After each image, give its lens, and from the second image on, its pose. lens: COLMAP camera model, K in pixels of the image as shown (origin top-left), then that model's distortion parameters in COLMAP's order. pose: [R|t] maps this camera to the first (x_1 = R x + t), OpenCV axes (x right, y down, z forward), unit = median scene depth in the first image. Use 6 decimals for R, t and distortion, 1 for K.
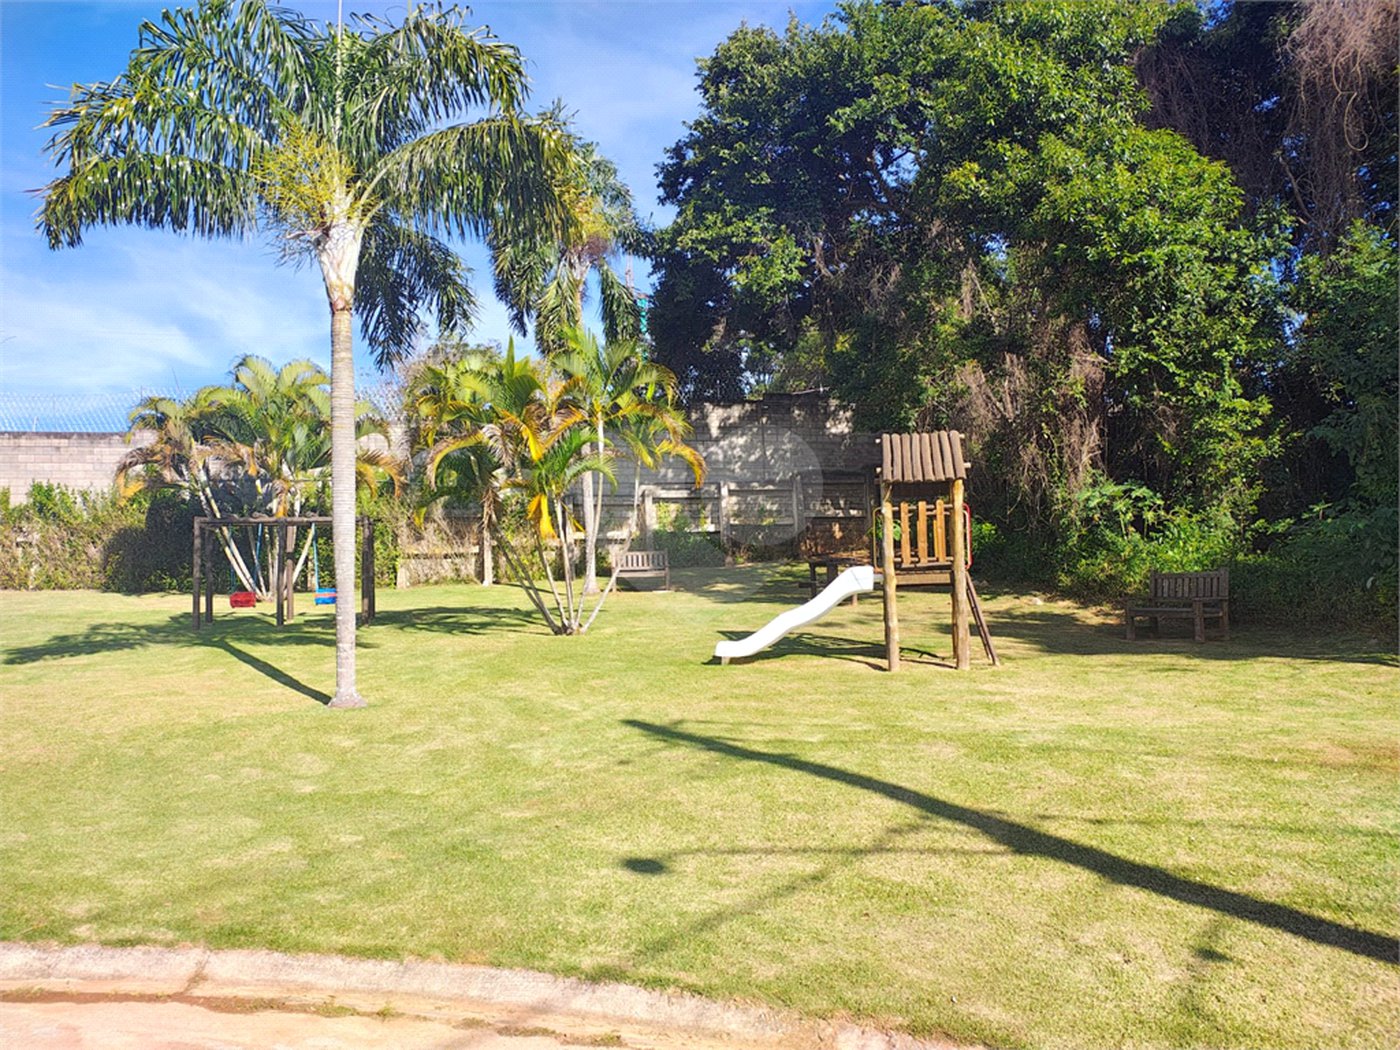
lens RADIAL K [[1041.6, 0, 685.0], [0, 1041.6, 530.1], [0, 0, 1]] dist [0.094781, -0.147312]
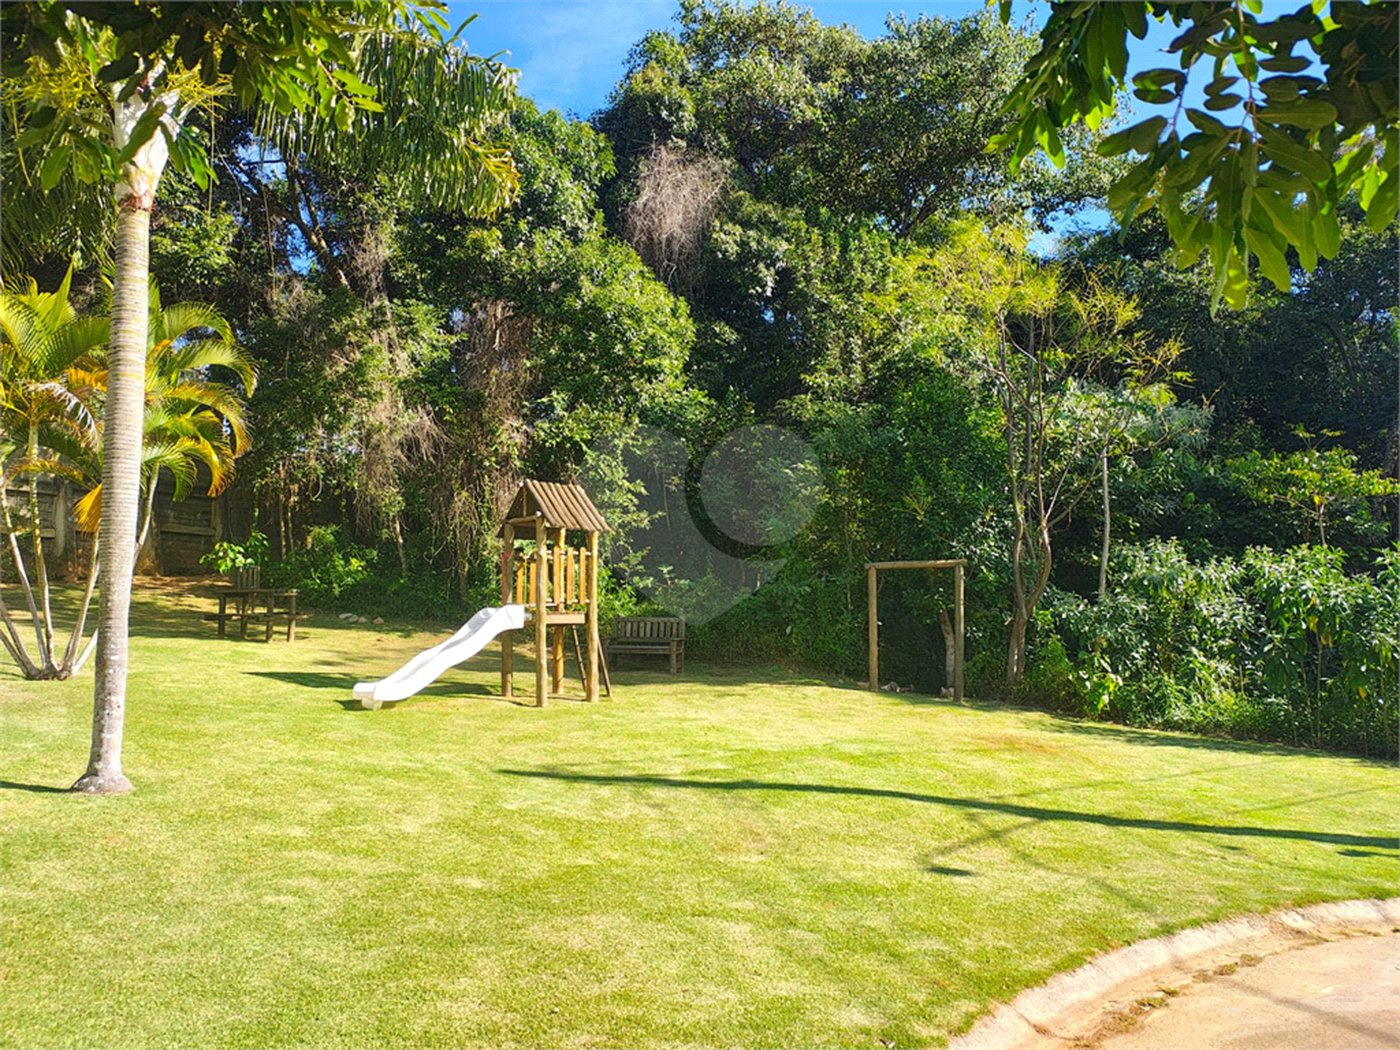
lens RADIAL K [[1039.6, 0, 704.6], [0, 1039.6, 519.2], [0, 0, 1]] dist [0.091778, -0.146898]
pose [[0.559875, 0.105695, 0.821808, -0.590282], [-0.070831, 0.994305, -0.079625, 0.020201], [-0.825544, -0.013629, 0.564174, 0.279970]]
